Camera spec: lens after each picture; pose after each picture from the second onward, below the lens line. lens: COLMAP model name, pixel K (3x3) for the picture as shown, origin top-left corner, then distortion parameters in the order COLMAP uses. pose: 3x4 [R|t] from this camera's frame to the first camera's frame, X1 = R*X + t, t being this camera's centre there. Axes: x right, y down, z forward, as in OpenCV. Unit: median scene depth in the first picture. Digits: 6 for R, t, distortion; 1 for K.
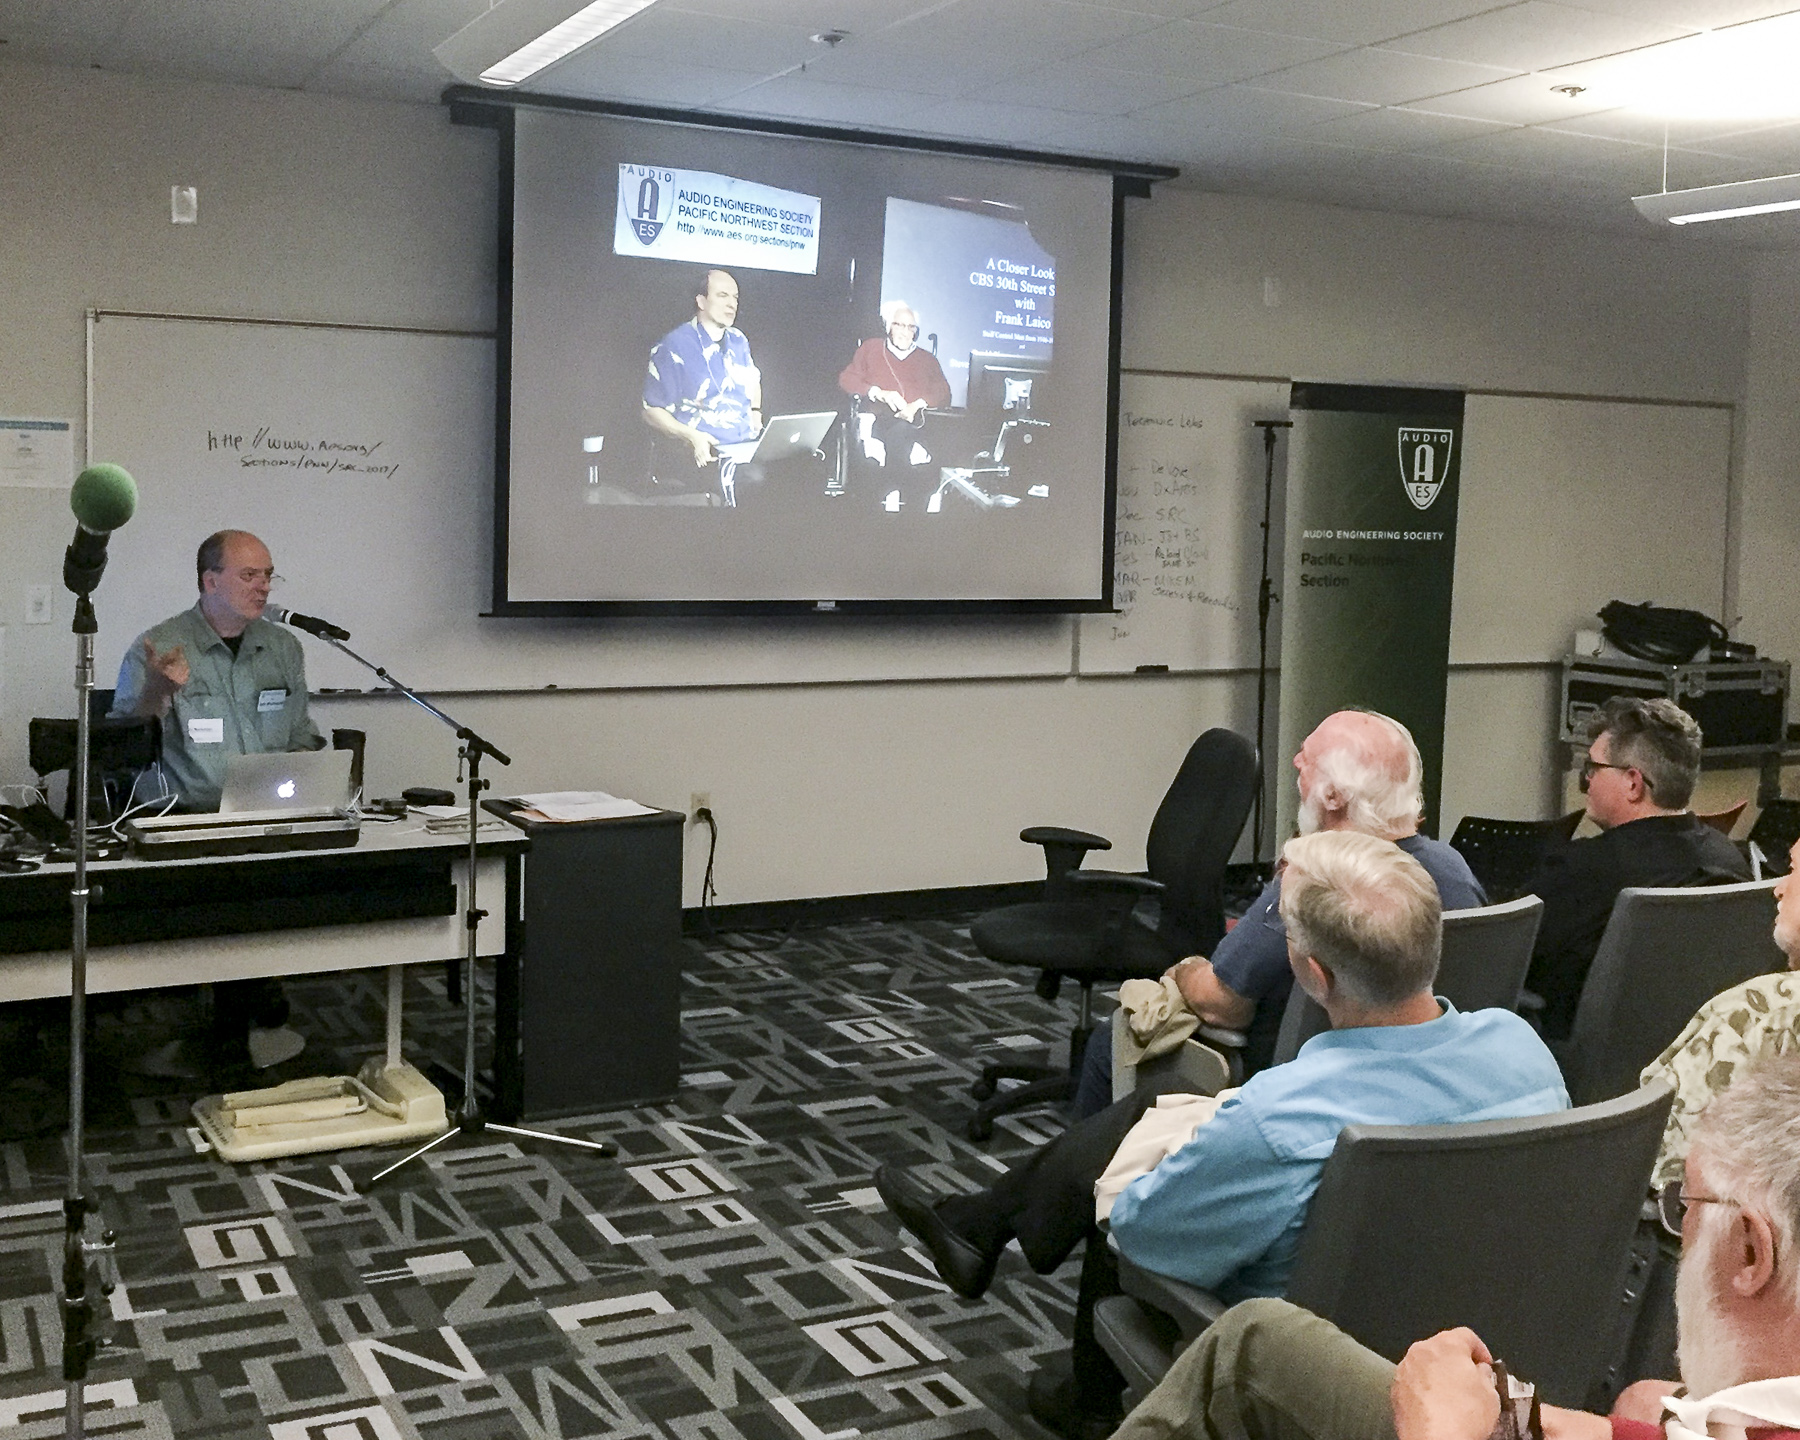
lens RADIAL K [[2069.9, 0, 905.1], [0, 2069.9, 638.8], [0, 0, 1]] dist [-0.006322, 0.006787]
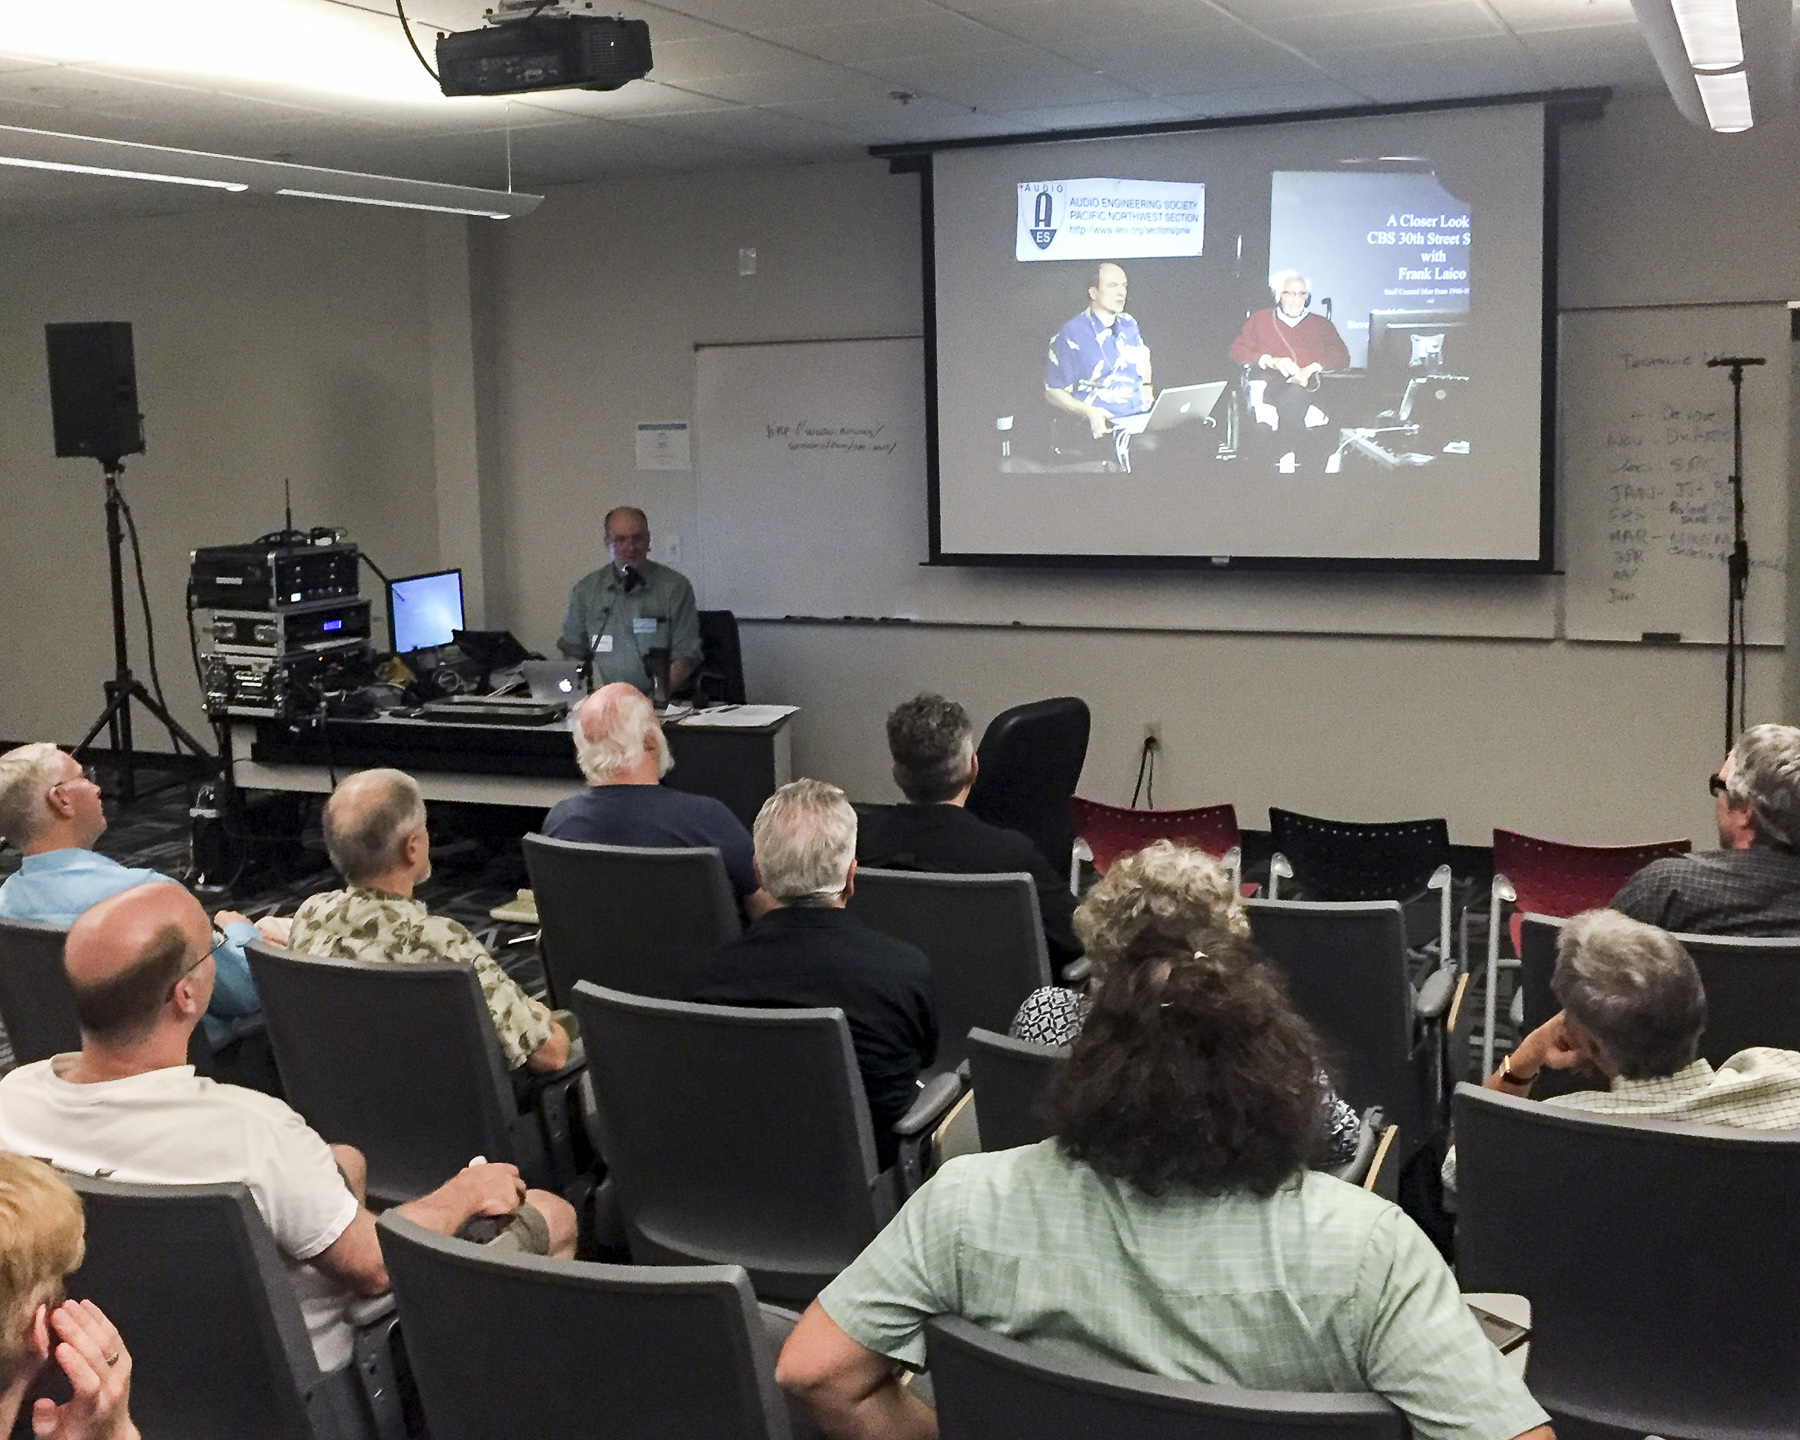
lens RADIAL K [[2069.9, 0, 905.1], [0, 2069.9, 638.8], [0, 0, 1]] dist [-0.006322, 0.006787]
pose [[0.593118, 0.062717, -0.802669, 0.737784], [-0.013019, 0.997578, 0.068326, -0.047806], [0.805010, -0.030076, 0.592498, 0.227474]]
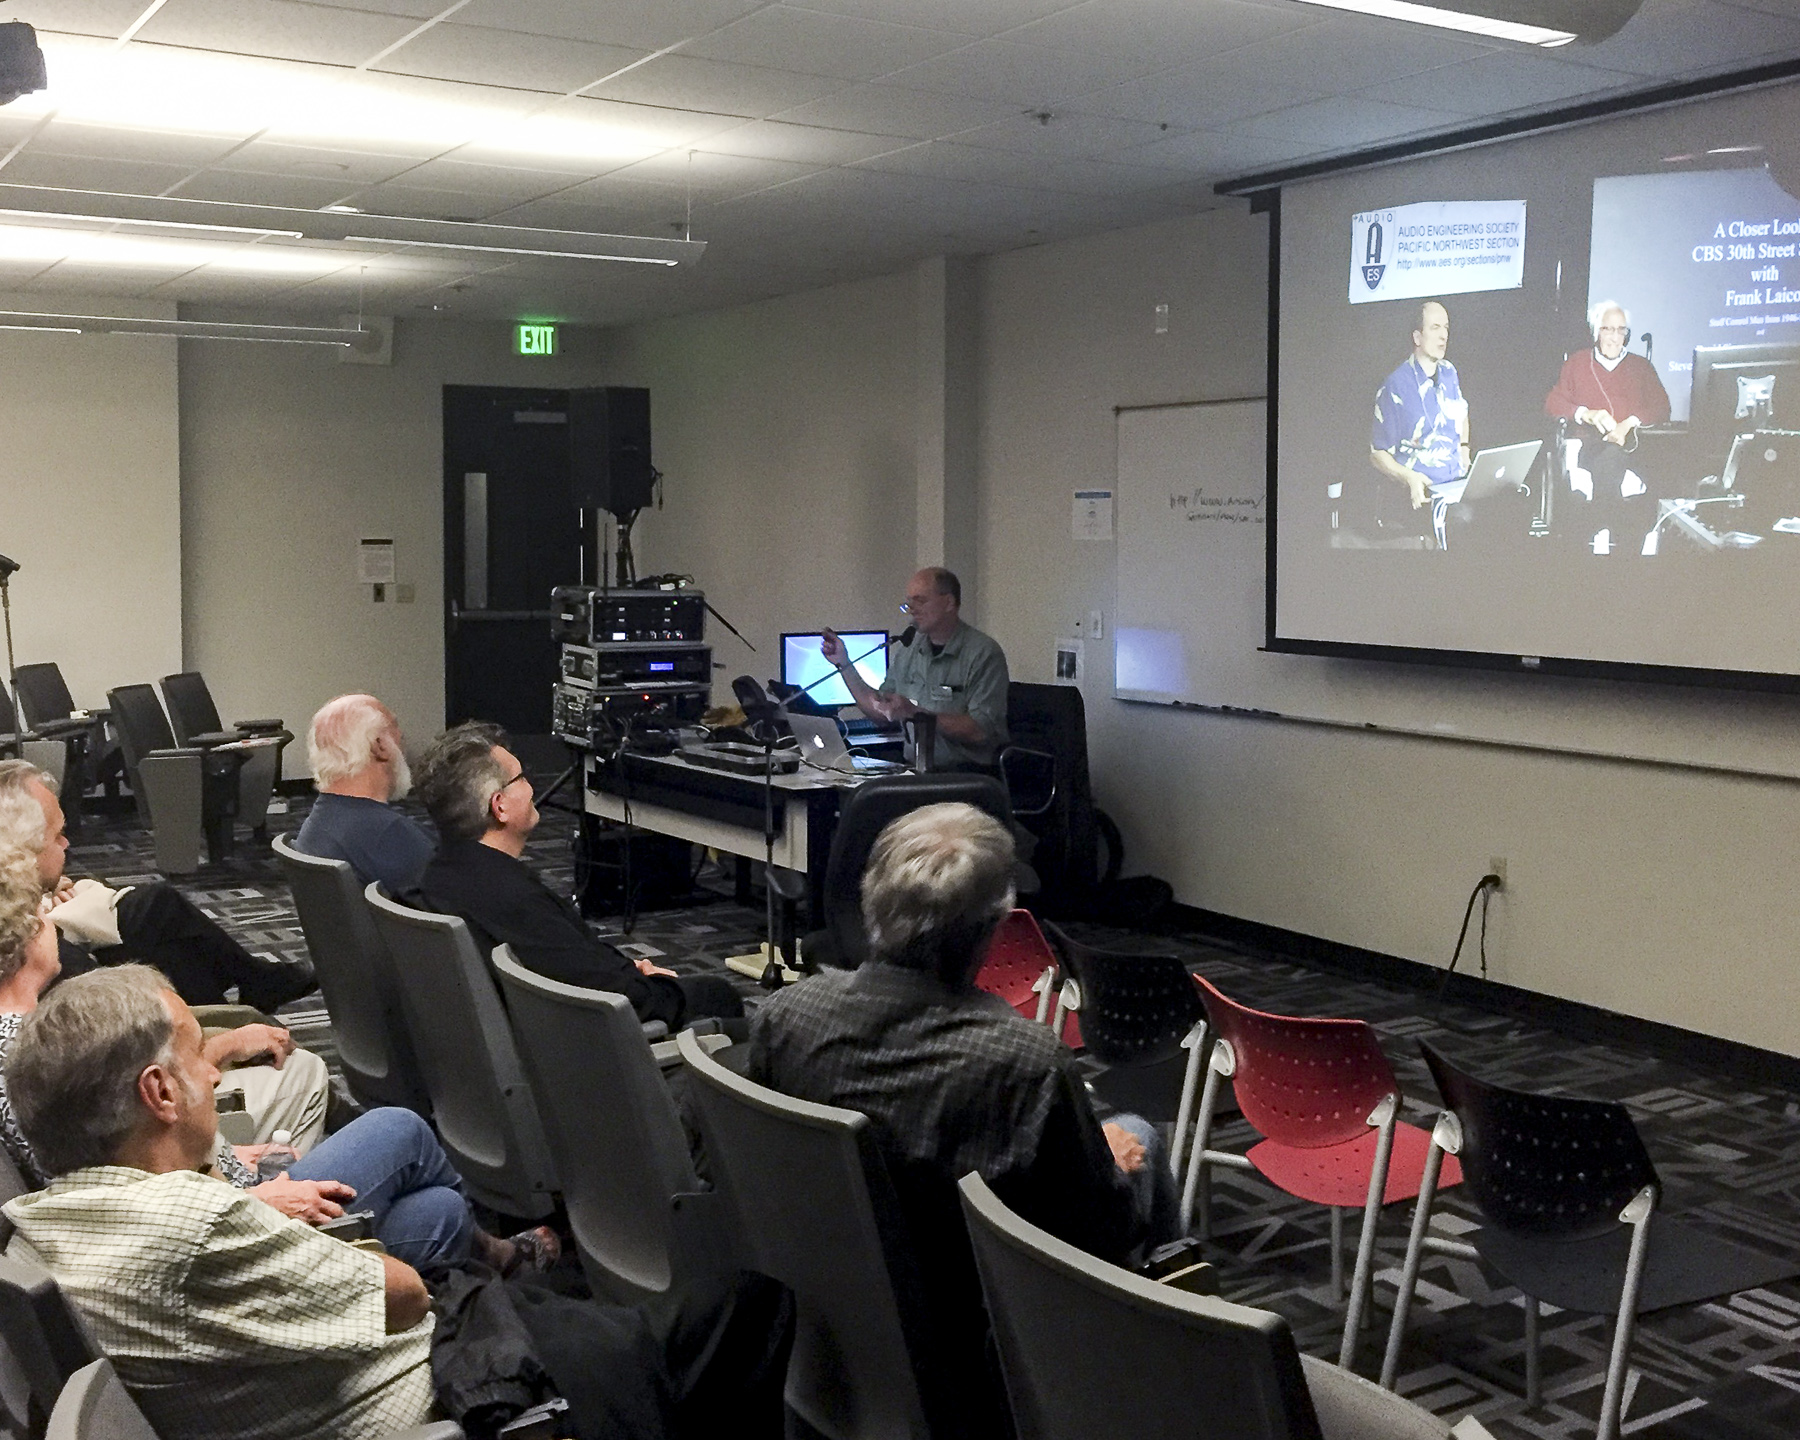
lens RADIAL K [[2069.9, 0, 905.1], [0, 2069.9, 638.8], [0, 0, 1]] dist [-0.006322, 0.006787]
pose [[0.047893, 0.036163, -0.998198, 0.825358], [-0.063464, 0.997435, 0.033090, -0.038307], [0.996834, 0.061764, 0.050065, 0.696115]]
